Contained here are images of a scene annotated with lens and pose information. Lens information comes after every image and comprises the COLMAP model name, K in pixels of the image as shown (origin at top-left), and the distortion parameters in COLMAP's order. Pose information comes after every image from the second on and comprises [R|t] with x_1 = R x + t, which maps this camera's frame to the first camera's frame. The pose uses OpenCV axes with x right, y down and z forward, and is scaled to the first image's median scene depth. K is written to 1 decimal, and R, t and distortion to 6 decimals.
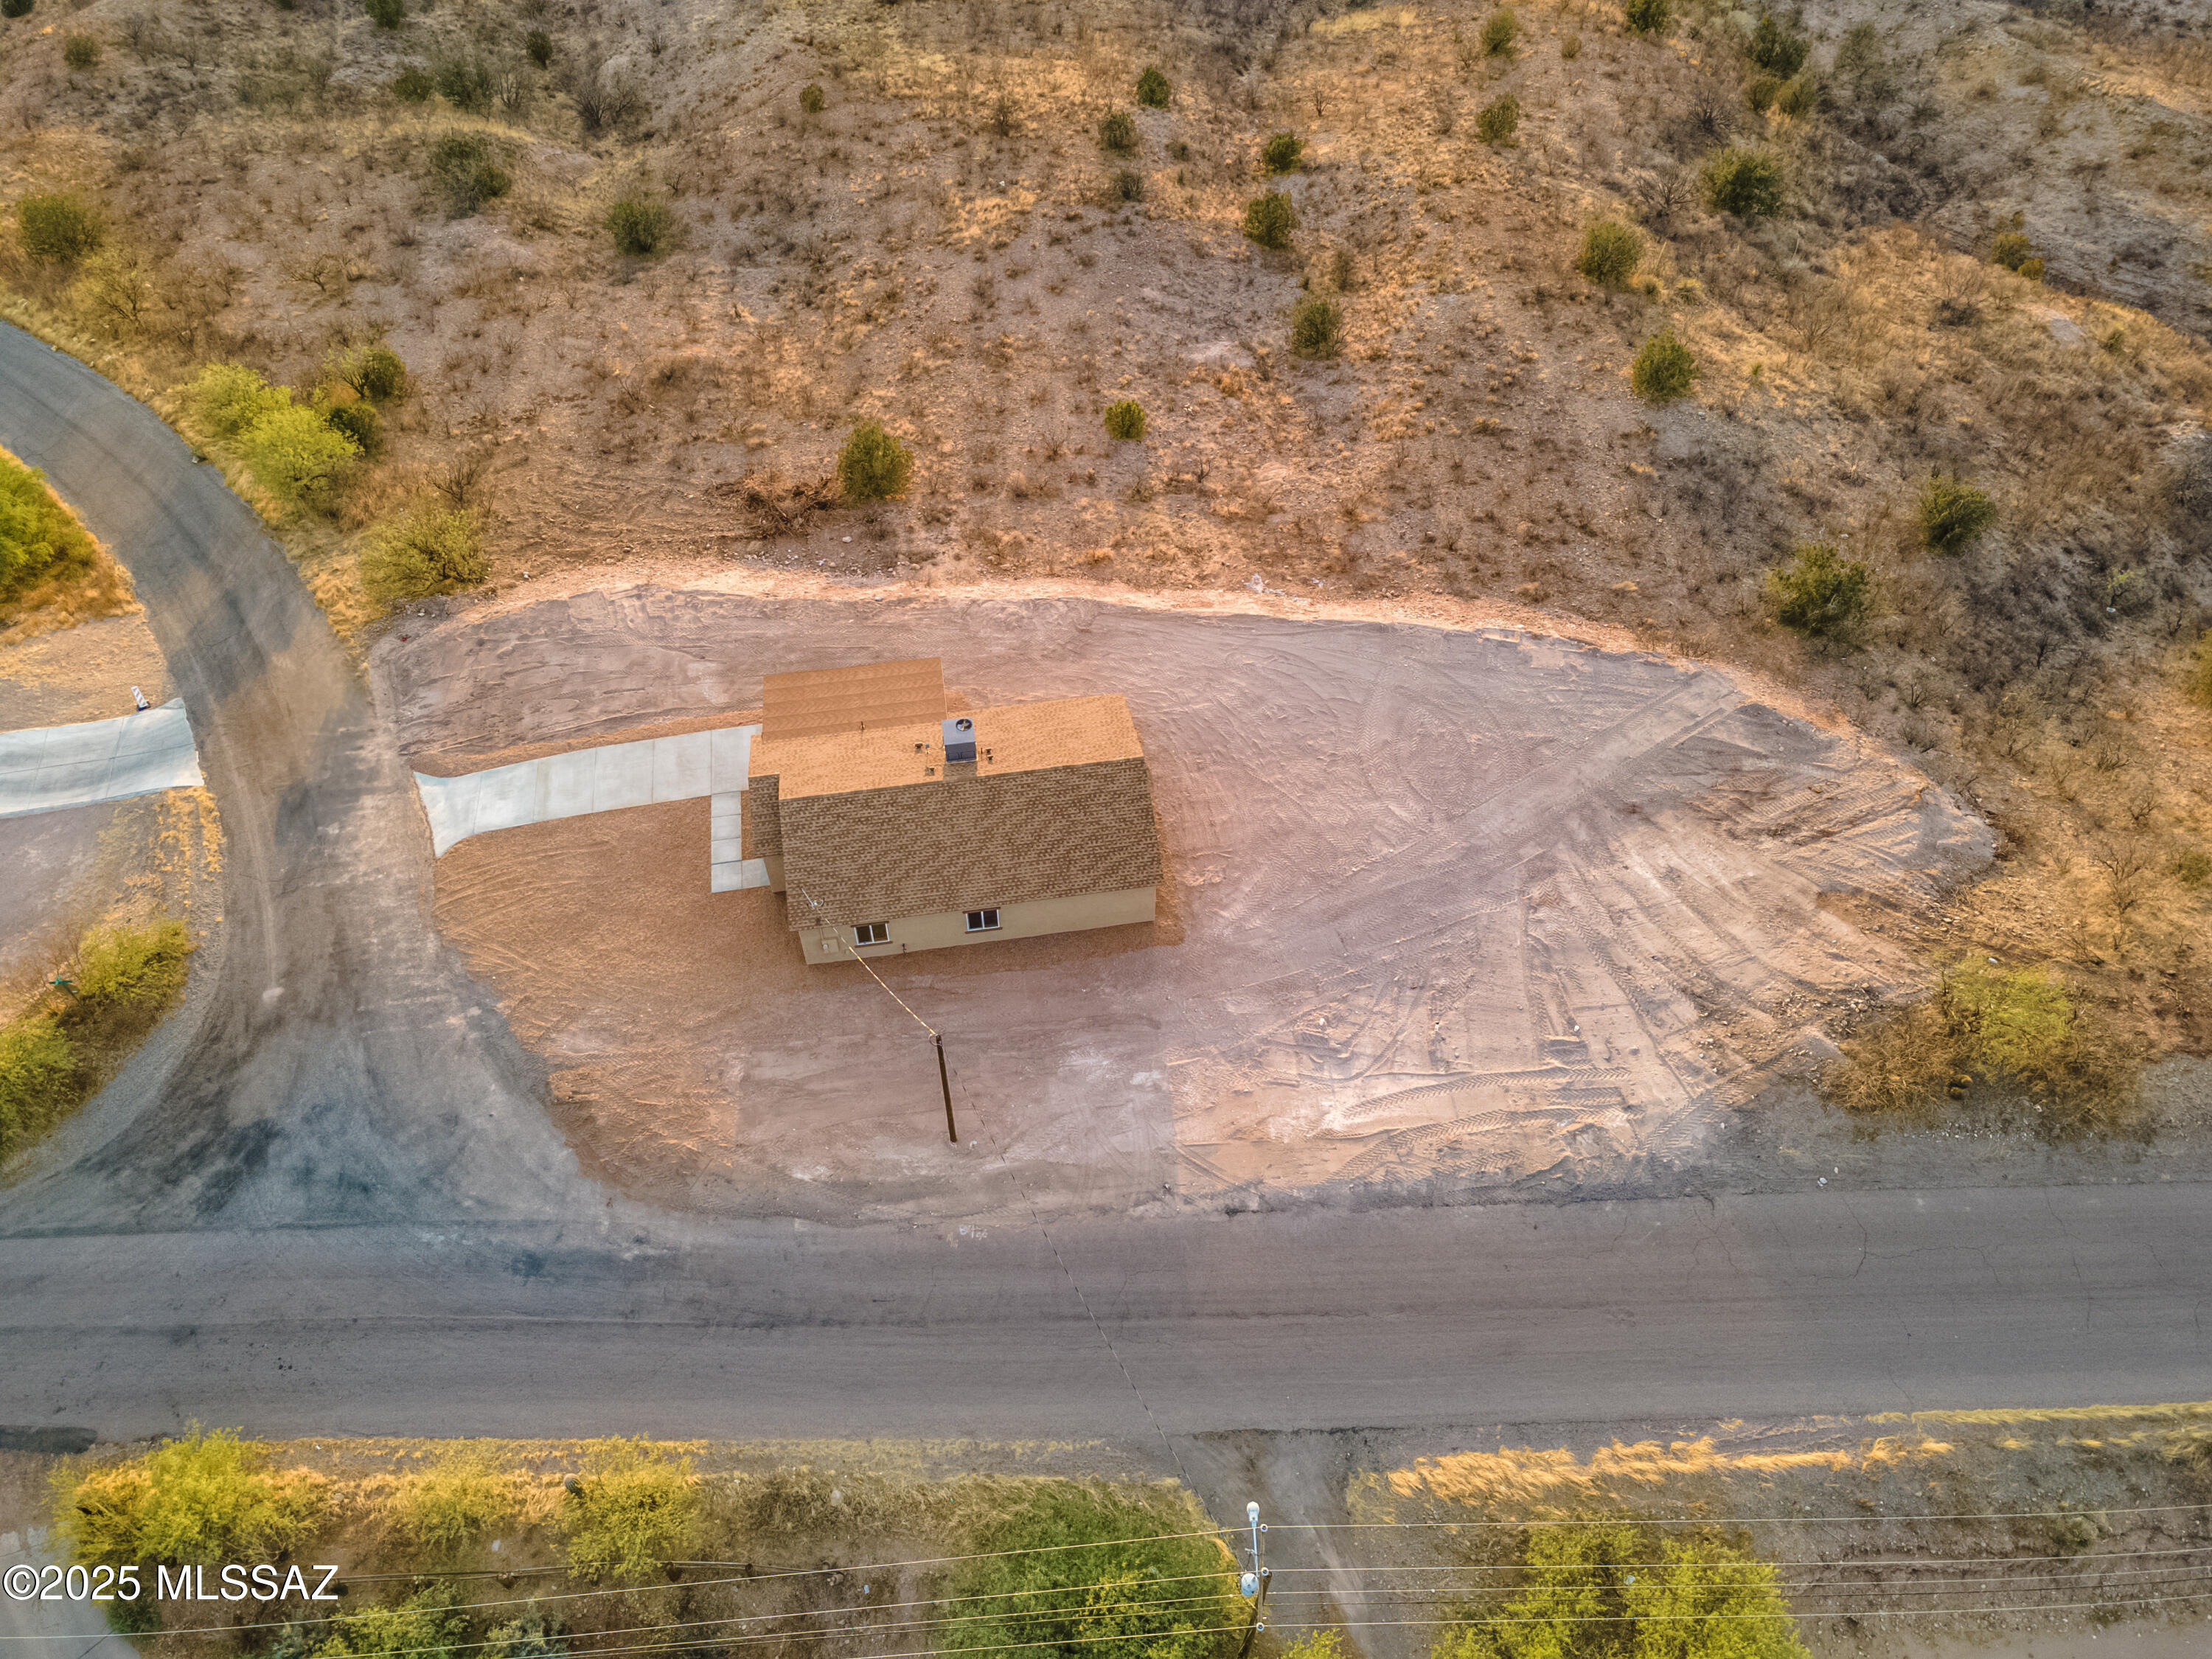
lens RADIAL K [[1620.0, 0, 1097.1], [0, 1620.0, 829.7], [0, 0, 1]] dist [0.028268, 0.032334]
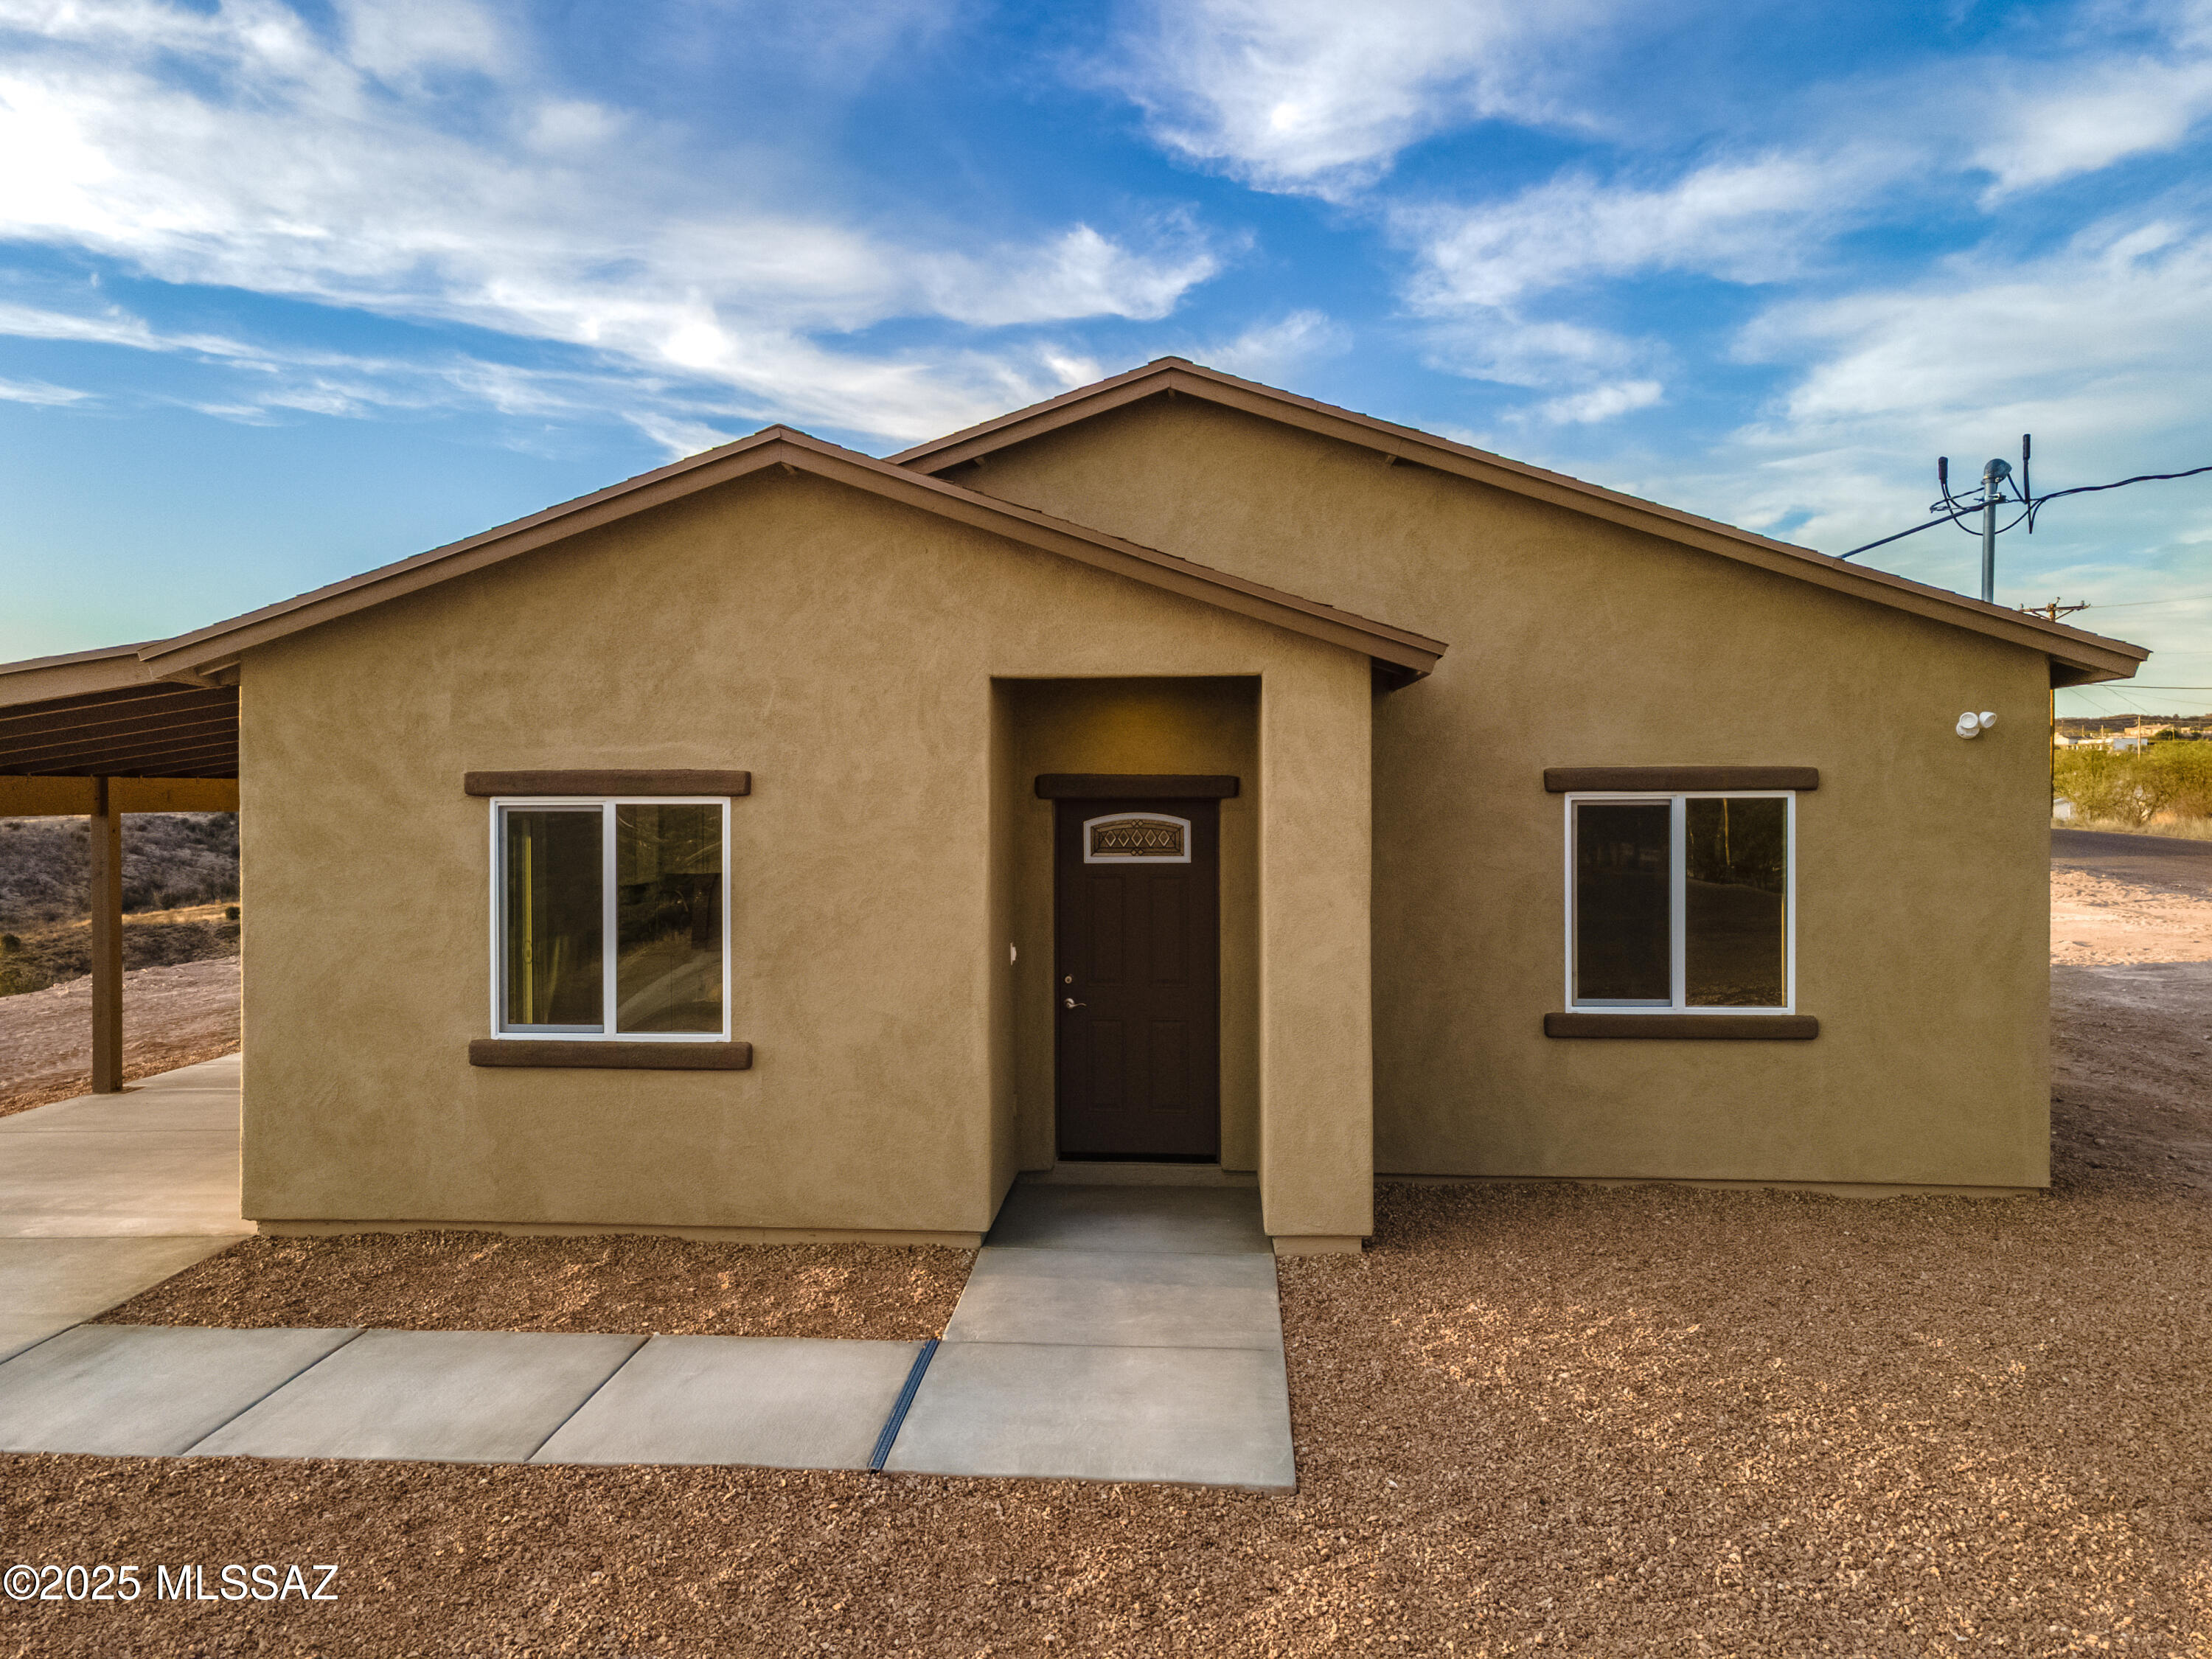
lens RADIAL K [[1620.0, 0, 1106.6], [0, 1620.0, 828.6], [0, 0, 1]] dist [0.028268, 0.032334]
pose [[0.215374, -0.015526, 0.976408, -0.349923], [0.775958, 0.609769, -0.161463, 0.026297], [-0.592877, 0.792427, 0.143376, 1.057502]]
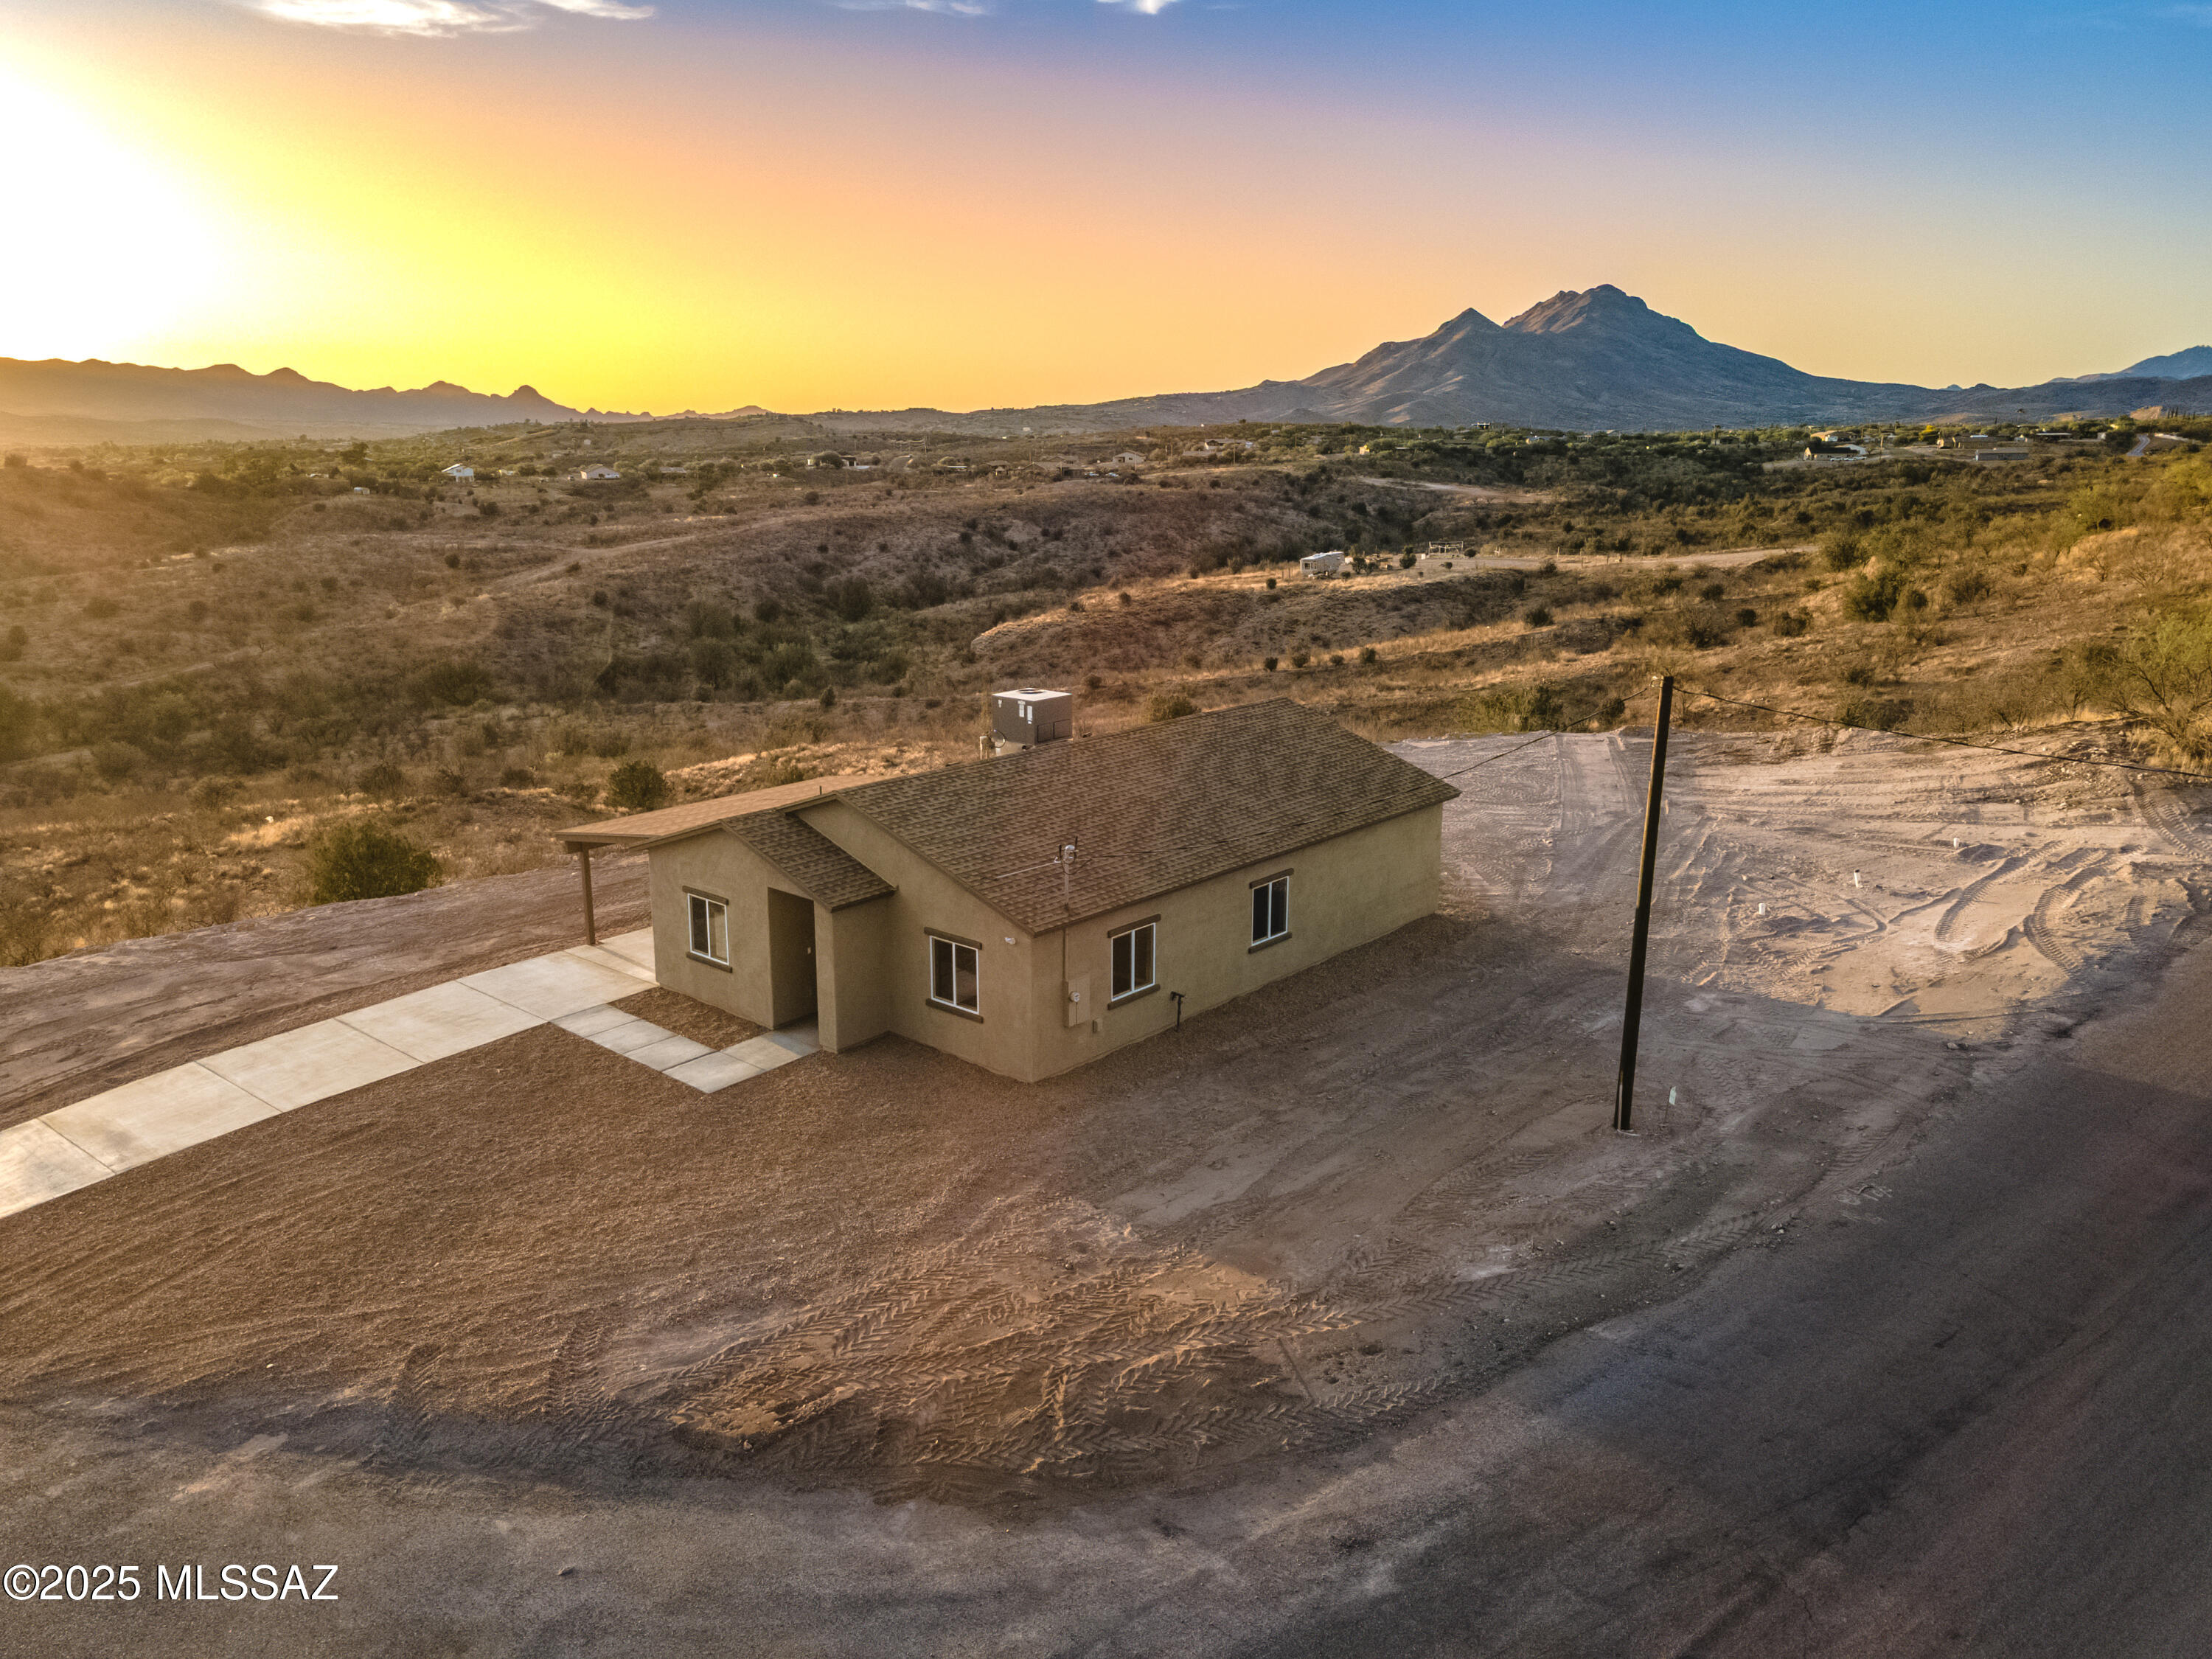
lens RADIAL K [[1620.0, 0, 1095.3], [0, 1620.0, 841.9], [0, 0, 1]] dist [0.028268, 0.032334]
pose [[0.761495, -0.151848, 0.630133, -0.457322], [0.510017, 0.740335, -0.437935, 0.249248], [-0.400010, 0.654864, 0.641206, 0.703372]]
